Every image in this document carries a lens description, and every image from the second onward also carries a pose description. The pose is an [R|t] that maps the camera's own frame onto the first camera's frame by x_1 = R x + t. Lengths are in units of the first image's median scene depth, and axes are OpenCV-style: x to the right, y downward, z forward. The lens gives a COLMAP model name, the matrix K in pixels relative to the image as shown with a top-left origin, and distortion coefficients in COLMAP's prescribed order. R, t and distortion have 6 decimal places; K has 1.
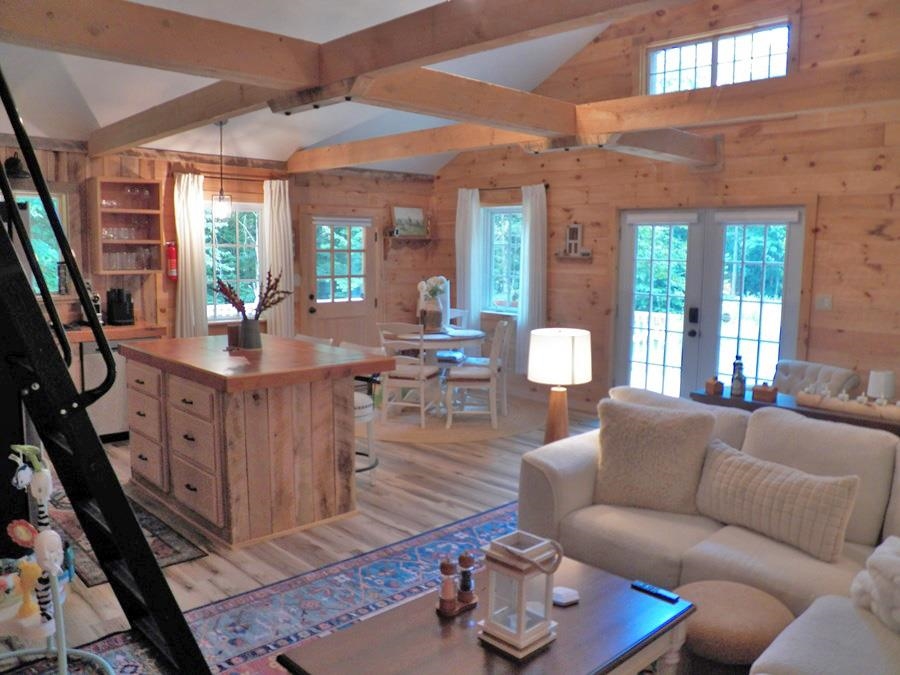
lens RADIAL K [[732.9, 0, 454.2], [0, 732.9, 348.9], [0, 0, 1]] dist [-0.143101, 0.108966]
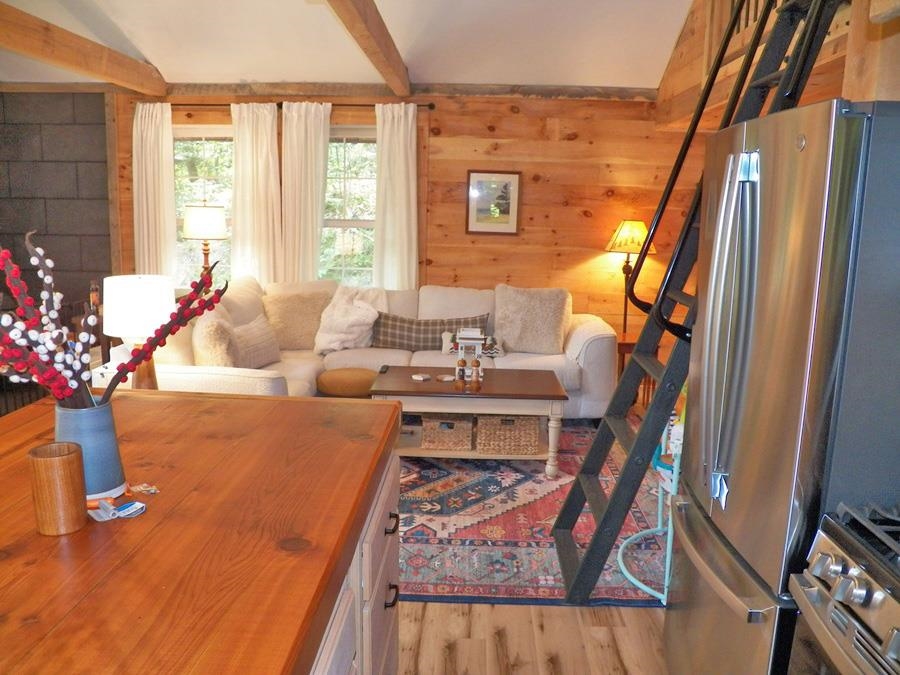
lens RADIAL K [[732.9, 0, 446.4], [0, 732.9, 341.3], [0, 0, 1]] dist [-0.143101, 0.108966]
pose [[-0.694995, -0.164672, 0.699903, -0.416616], [0.061483, 0.956245, 0.286035, -0.099027], [-0.716381, 0.241825, -0.654461, 0.743763]]
